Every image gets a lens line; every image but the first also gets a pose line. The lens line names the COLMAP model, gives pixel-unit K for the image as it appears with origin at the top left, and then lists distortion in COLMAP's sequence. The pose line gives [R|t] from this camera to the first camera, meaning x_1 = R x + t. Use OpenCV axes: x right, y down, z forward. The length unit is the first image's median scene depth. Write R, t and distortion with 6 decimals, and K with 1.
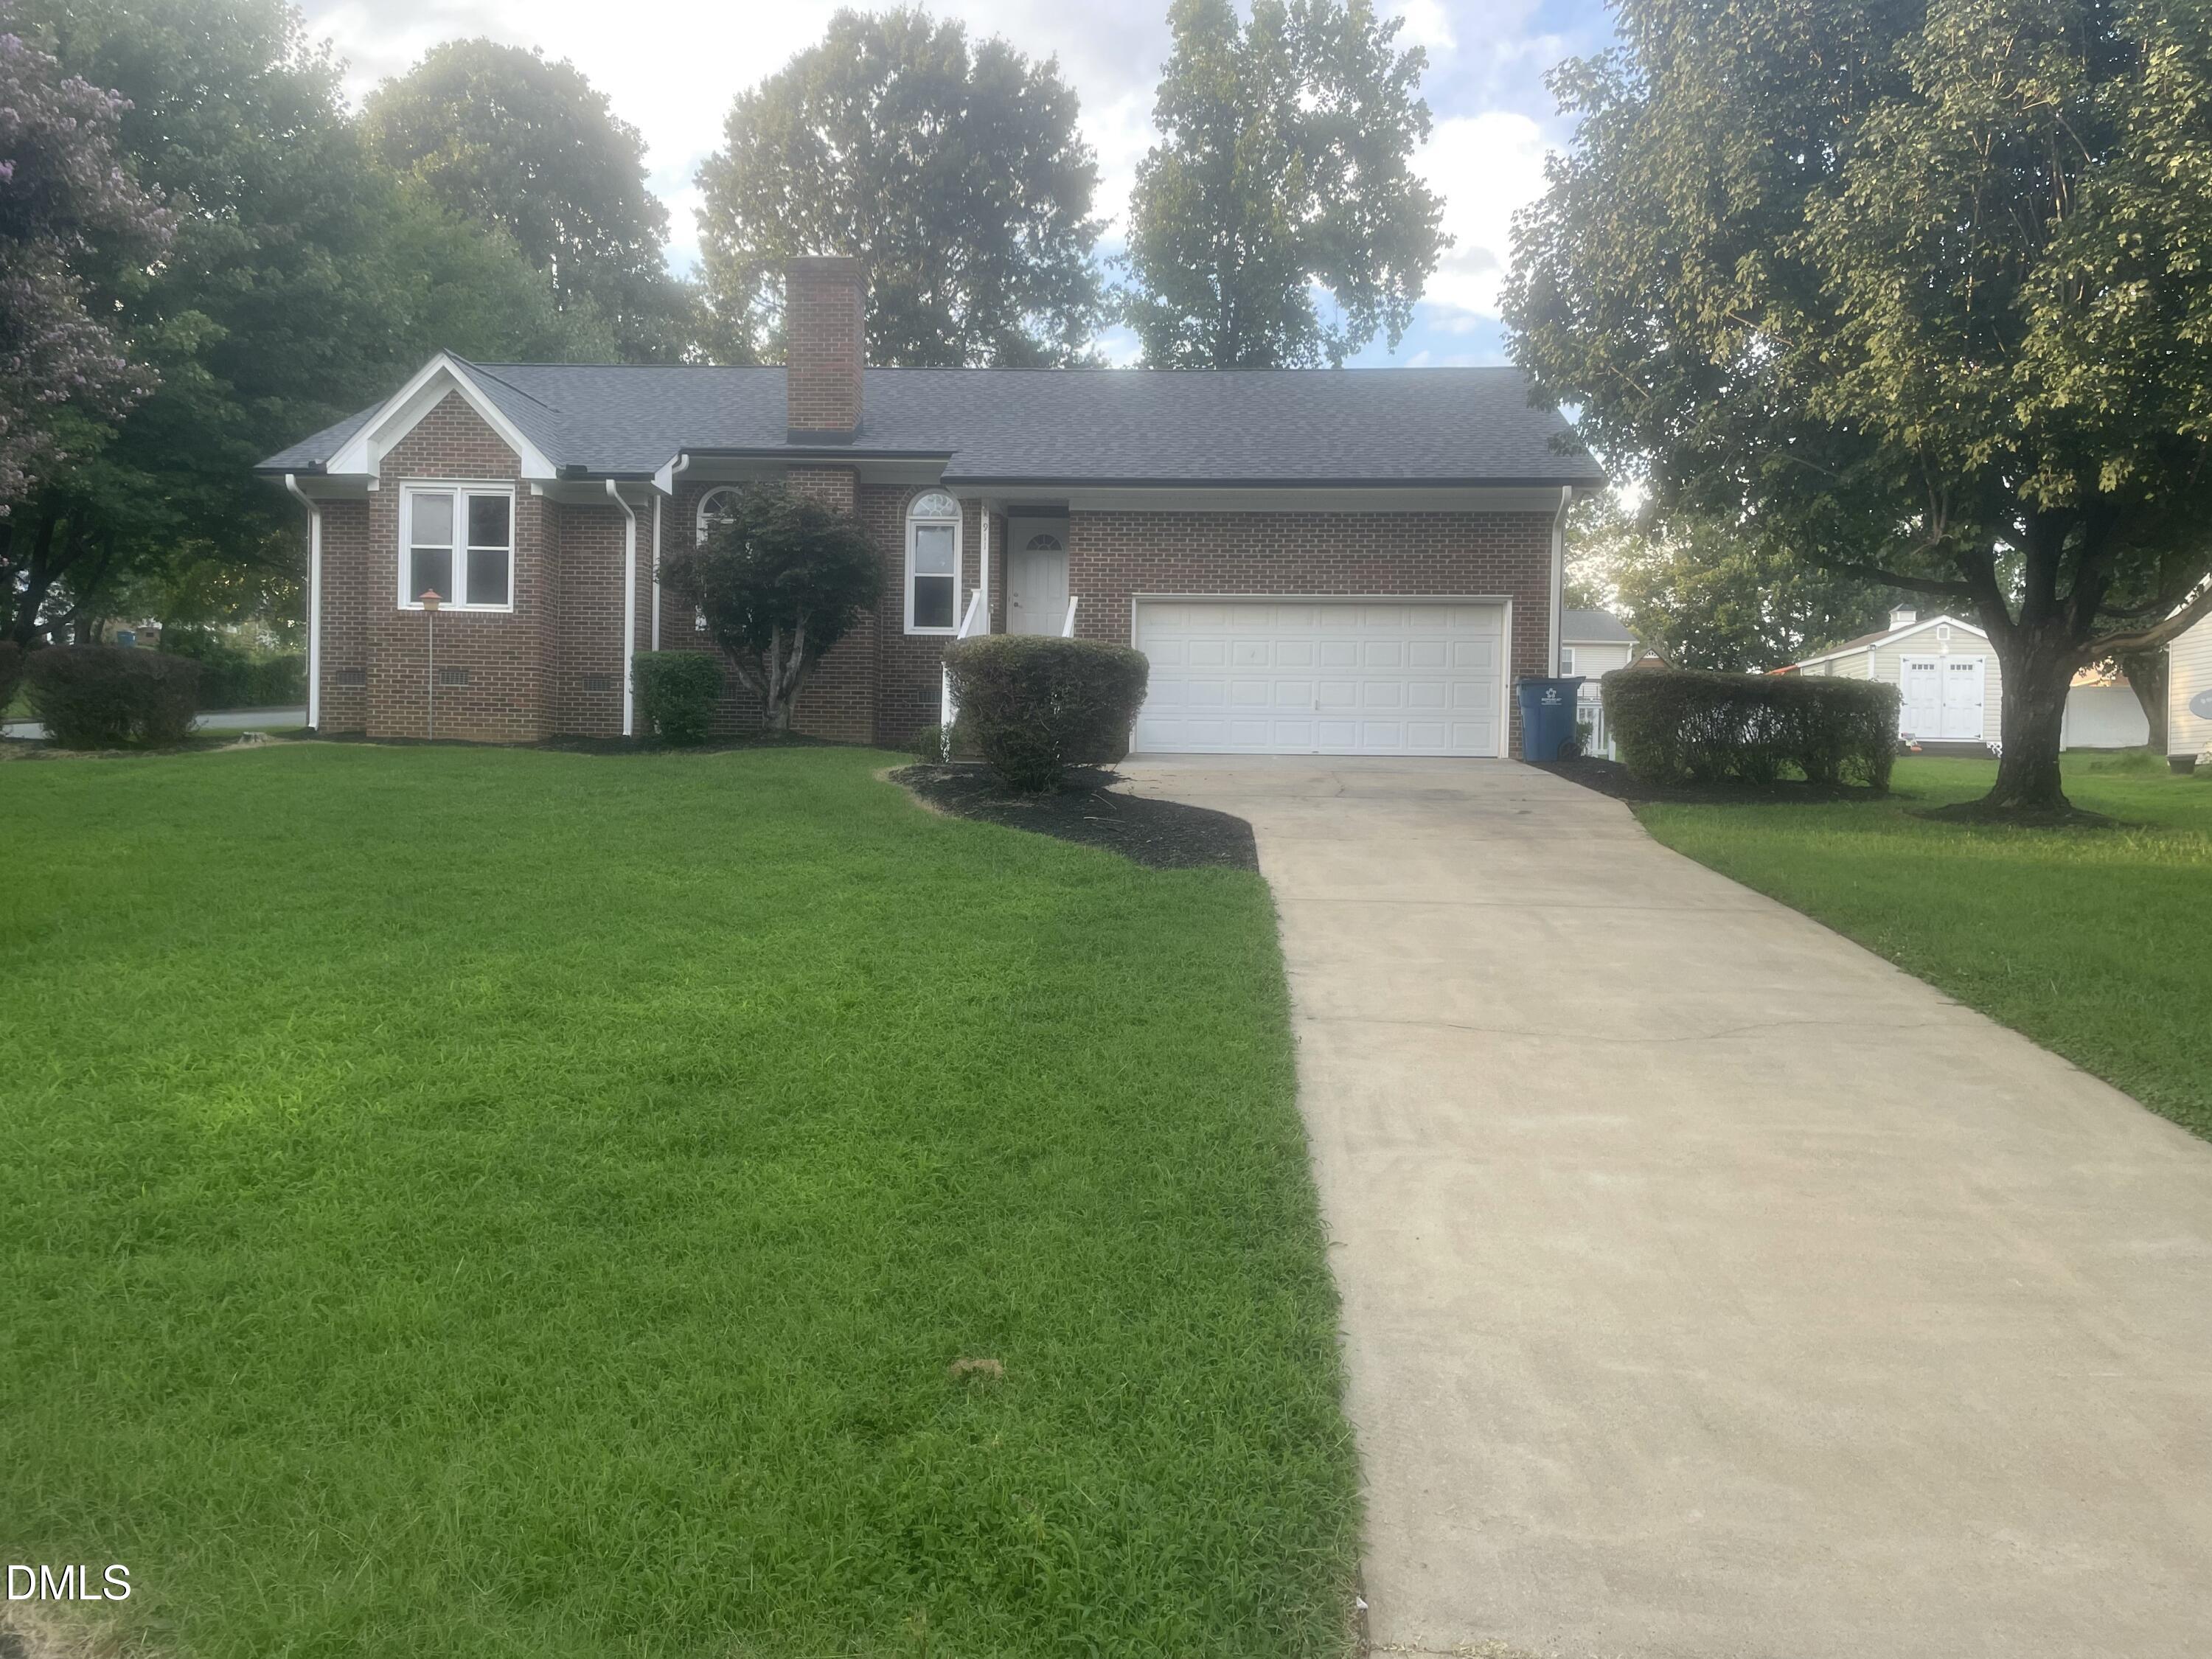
lens RADIAL K [[1666.1, 0, 1087.8], [0, 1666.1, 840.3], [0, 0, 1]] dist [0.087424, -0.108892]
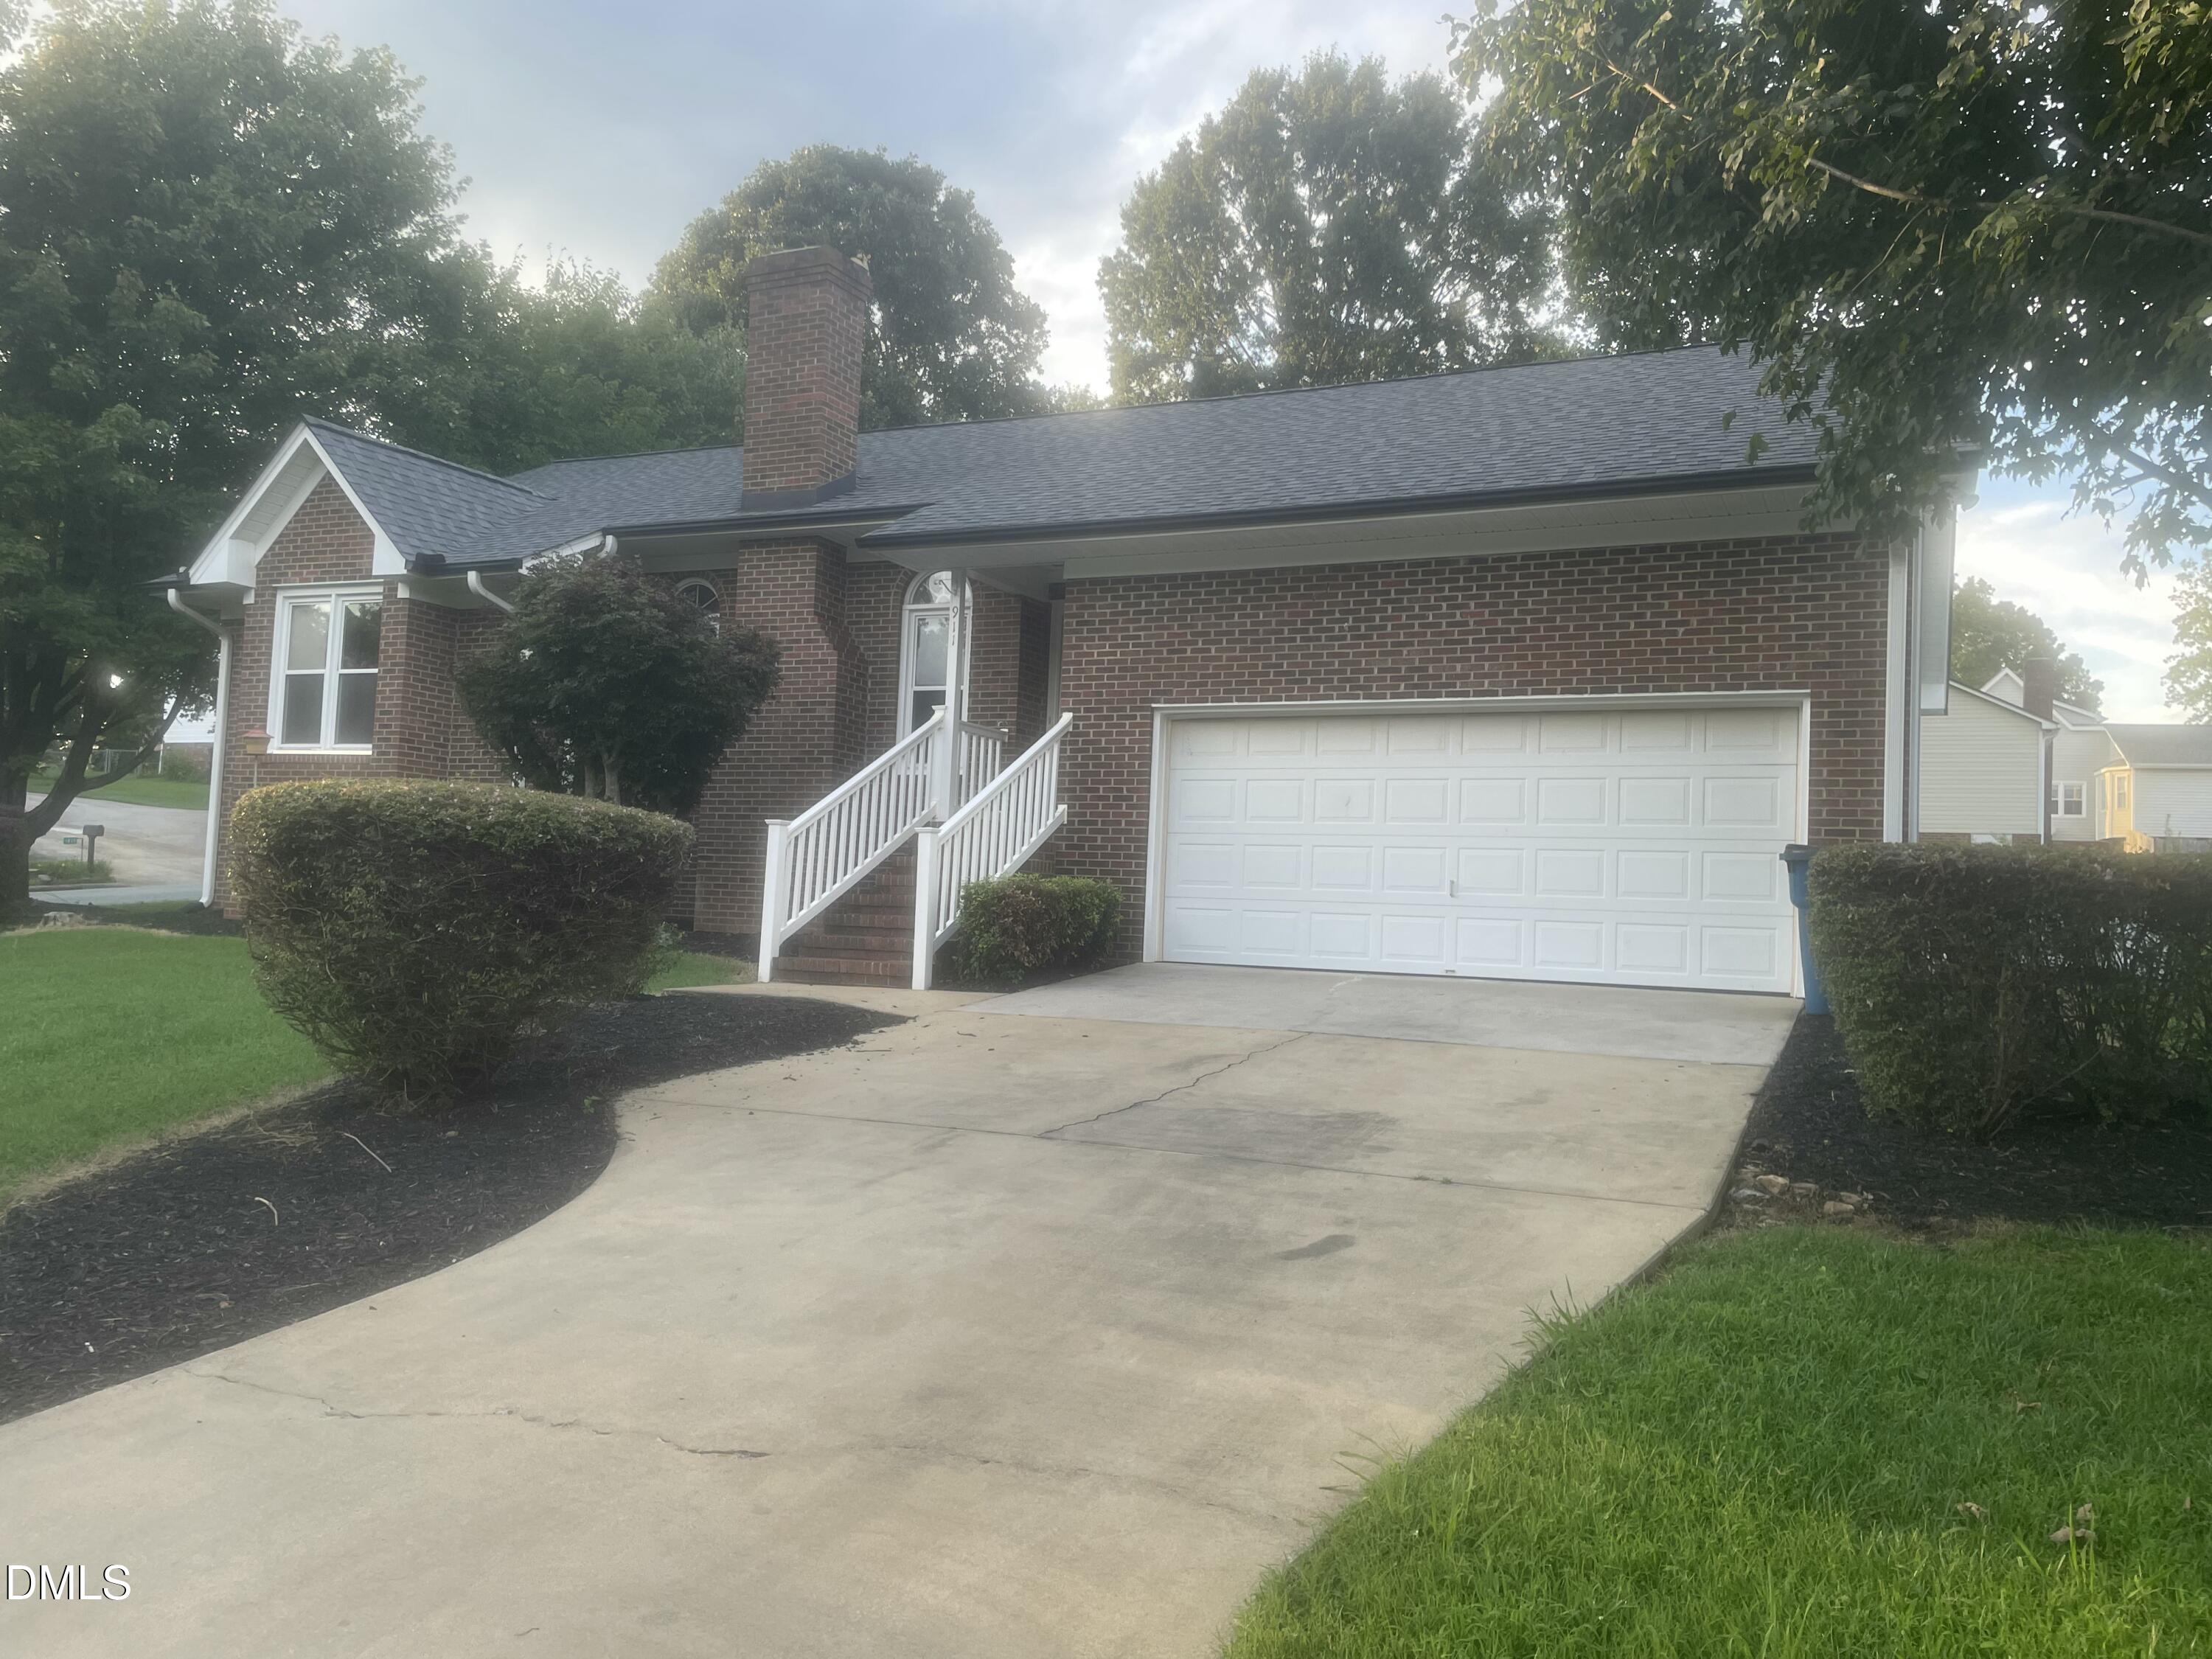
lens RADIAL K [[1666.1, 0, 1087.8], [0, 1666.1, 840.3], [0, 0, 1]] dist [0.087424, -0.108892]
pose [[0.931717, 0.002342, -0.363178, 0.228249], [-0.030423, 0.996968, -0.071621, -0.052567], [0.361909, 0.077779, 0.928963, 0.417572]]
